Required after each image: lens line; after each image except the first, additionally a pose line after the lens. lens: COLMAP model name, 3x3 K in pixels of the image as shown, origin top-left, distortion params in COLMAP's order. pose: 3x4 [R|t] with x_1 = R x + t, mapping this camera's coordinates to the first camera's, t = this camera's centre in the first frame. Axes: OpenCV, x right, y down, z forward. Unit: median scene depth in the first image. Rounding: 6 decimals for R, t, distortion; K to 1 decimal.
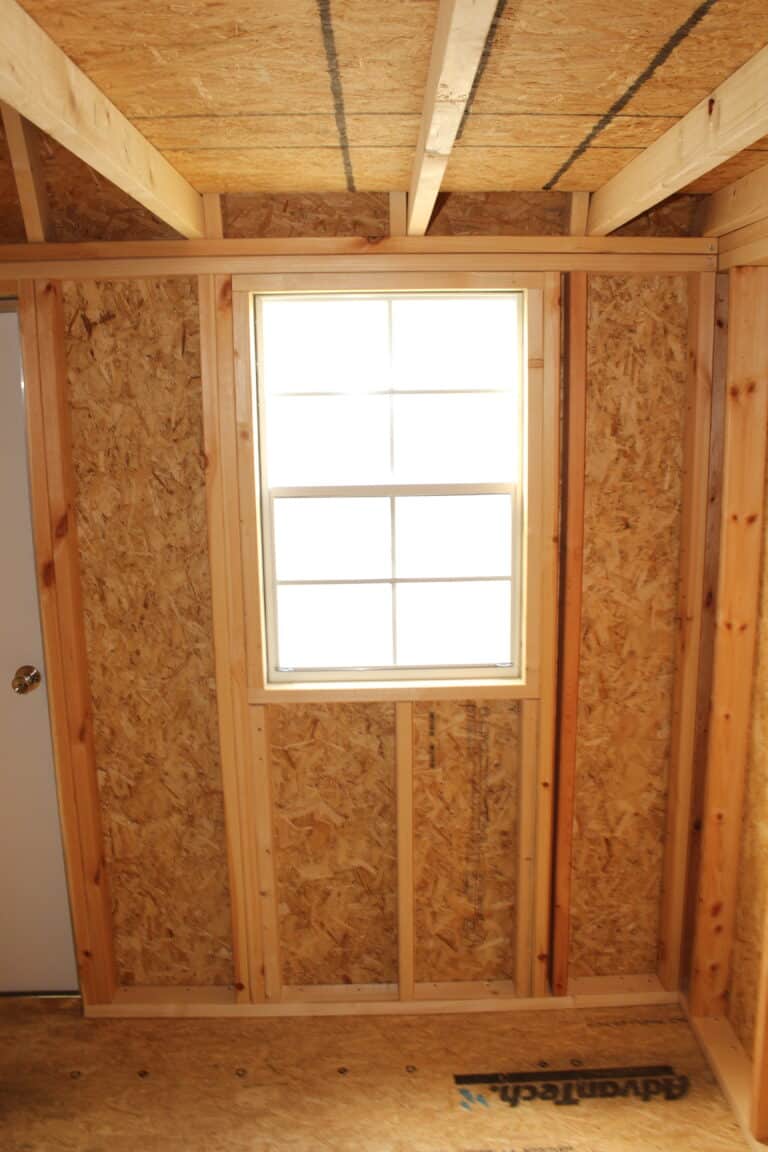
lens RADIAL K [[959.6, 0, 384.0], [0, 959.6, 576.0], [0, 0, 1]] dist [-0.153921, 0.139916]
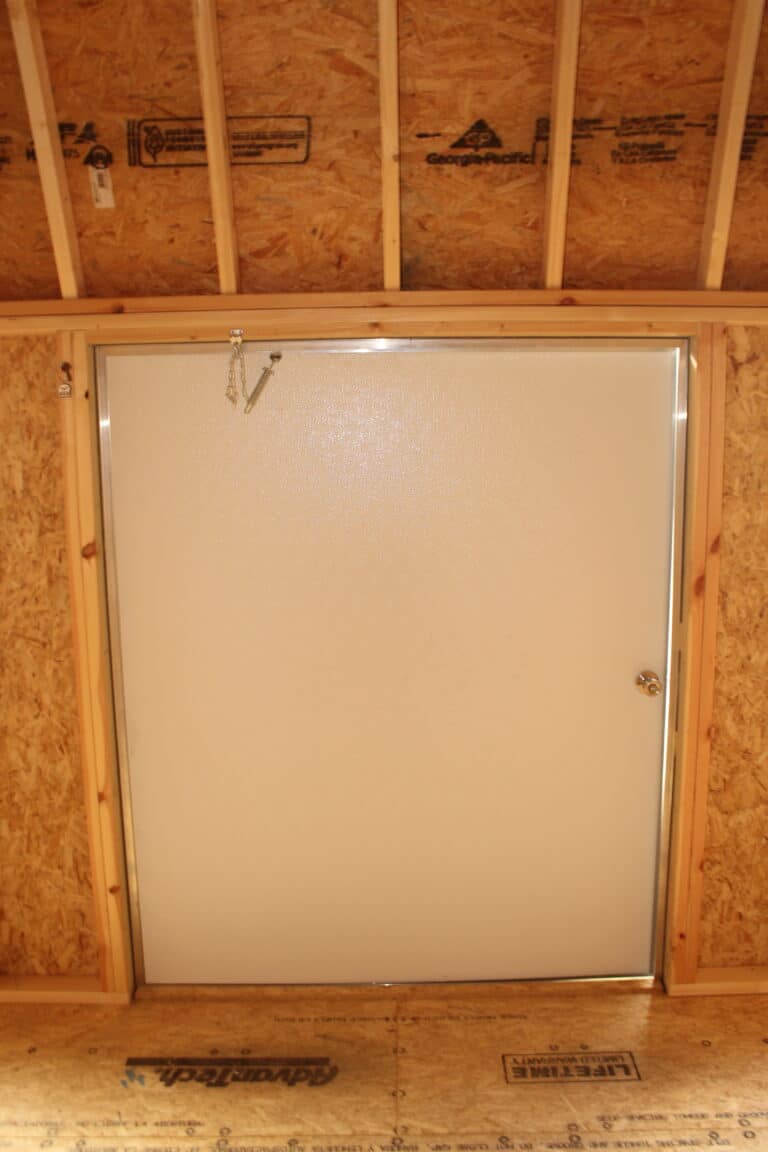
lens RADIAL K [[959.6, 0, 384.0], [0, 959.6, 576.0], [0, 0, 1]] dist [-0.153921, 0.139916]
pose [[0.999739, -0.000025, -0.022832, -0.645272], [-0.000698, 0.999498, -0.031683, 0.019557], [0.022821, 0.031691, 0.999237, -0.110901]]
